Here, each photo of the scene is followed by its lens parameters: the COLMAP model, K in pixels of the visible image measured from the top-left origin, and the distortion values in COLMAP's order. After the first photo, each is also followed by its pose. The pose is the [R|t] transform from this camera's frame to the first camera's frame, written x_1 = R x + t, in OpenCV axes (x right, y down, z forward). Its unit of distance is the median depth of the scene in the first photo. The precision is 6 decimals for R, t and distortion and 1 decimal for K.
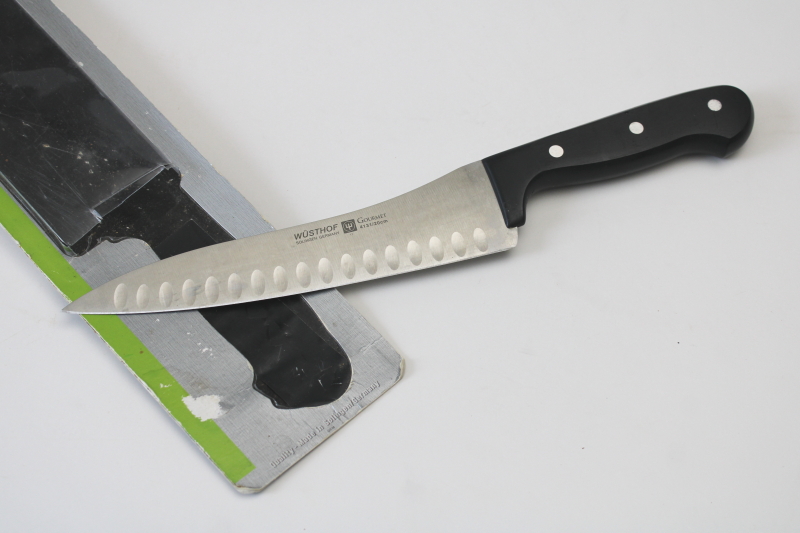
lens RADIAL K [[1102.7, 0, 400.0], [0, 1102.7, 266.5], [0, 0, 1]] dist [-0.044020, 0.006383]
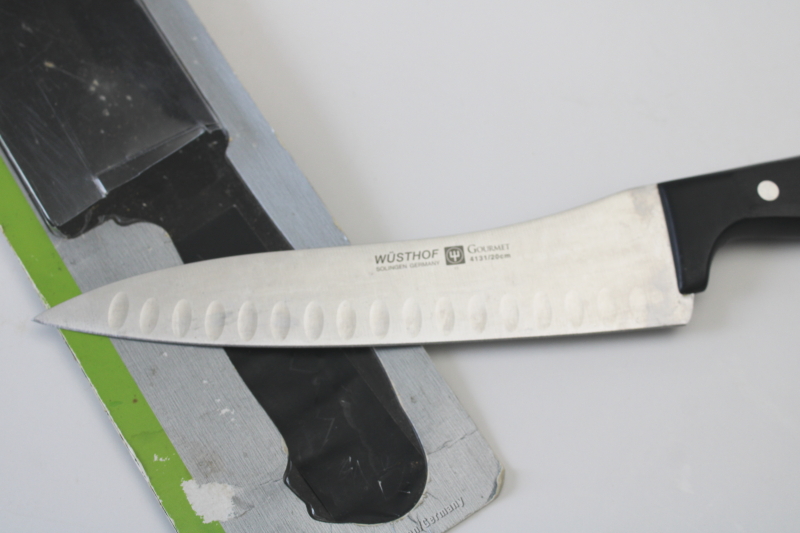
lens RADIAL K [[1102.7, 0, 400.0], [0, 1102.7, 266.5], [0, 0, 1]] dist [-0.044020, 0.006383]
pose [[0.985925, 0.161286, -0.044023, -0.049442], [-0.153973, 0.978559, 0.136802, -0.121907], [0.065143, -0.128099, 0.989620, 0.314800]]
